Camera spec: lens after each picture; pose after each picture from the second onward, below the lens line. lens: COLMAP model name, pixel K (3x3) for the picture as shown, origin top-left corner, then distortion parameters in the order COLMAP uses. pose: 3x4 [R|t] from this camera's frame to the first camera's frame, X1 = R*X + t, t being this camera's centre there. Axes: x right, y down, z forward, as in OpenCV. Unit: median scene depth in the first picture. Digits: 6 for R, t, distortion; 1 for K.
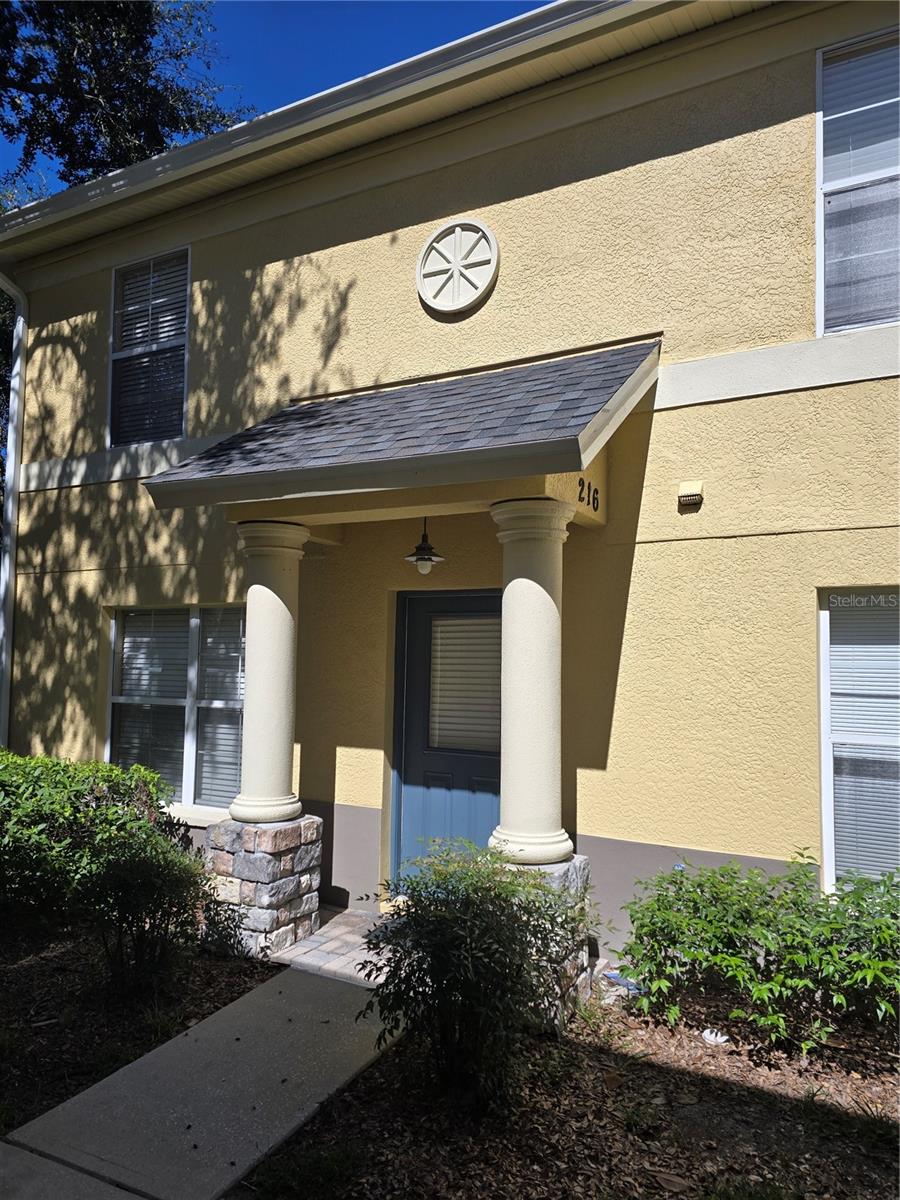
lens RADIAL K [[818.7, 0, 490.2], [0, 818.7, 605.4], [0, 0, 1]] dist [0.060573, -0.044482]
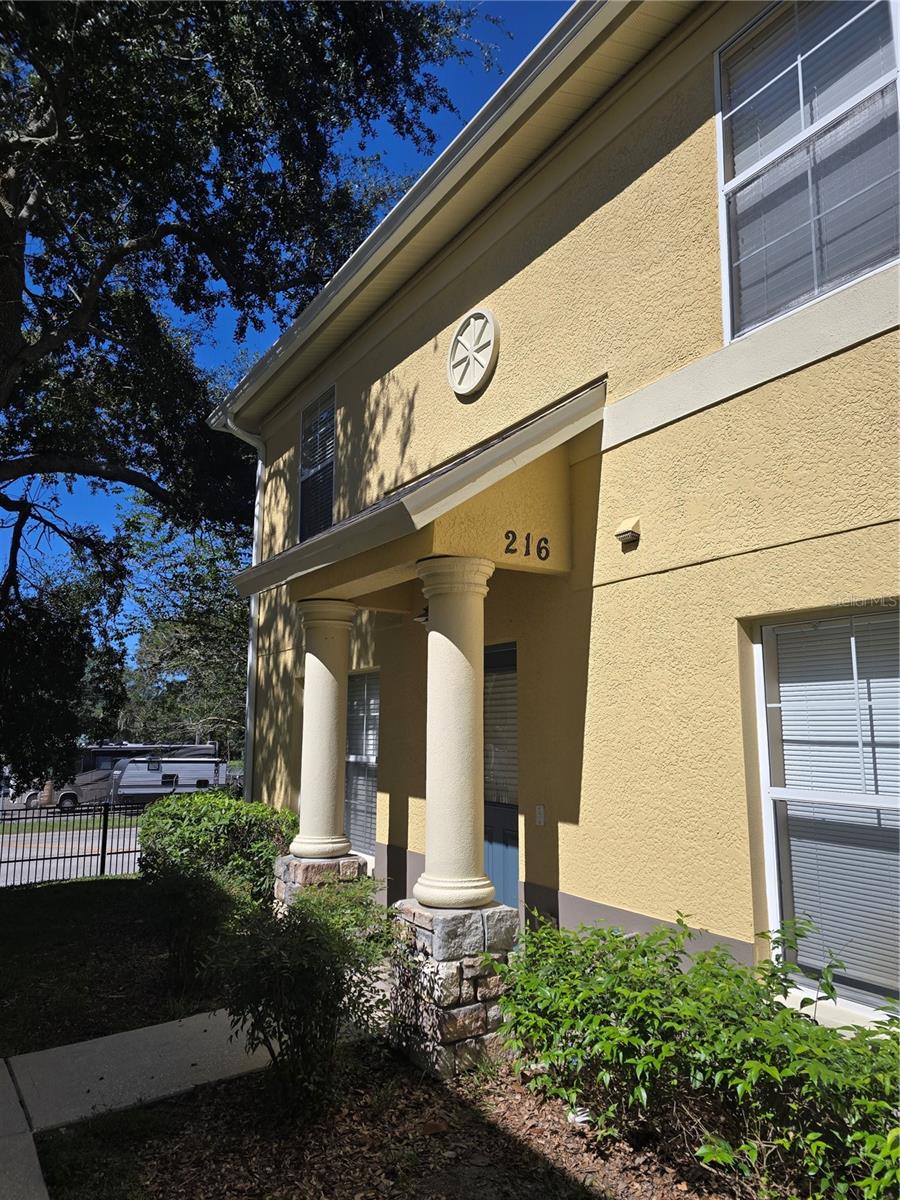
lens RADIAL K [[818.7, 0, 444.6], [0, 818.7, 597.8], [0, 0, 1]] dist [0.060573, -0.044482]
pose [[0.861992, -0.092369, -0.498435, 0.490444], [0.044451, 0.993244, -0.107193, 0.031981], [0.504969, 0.070244, 0.860275, 0.069703]]
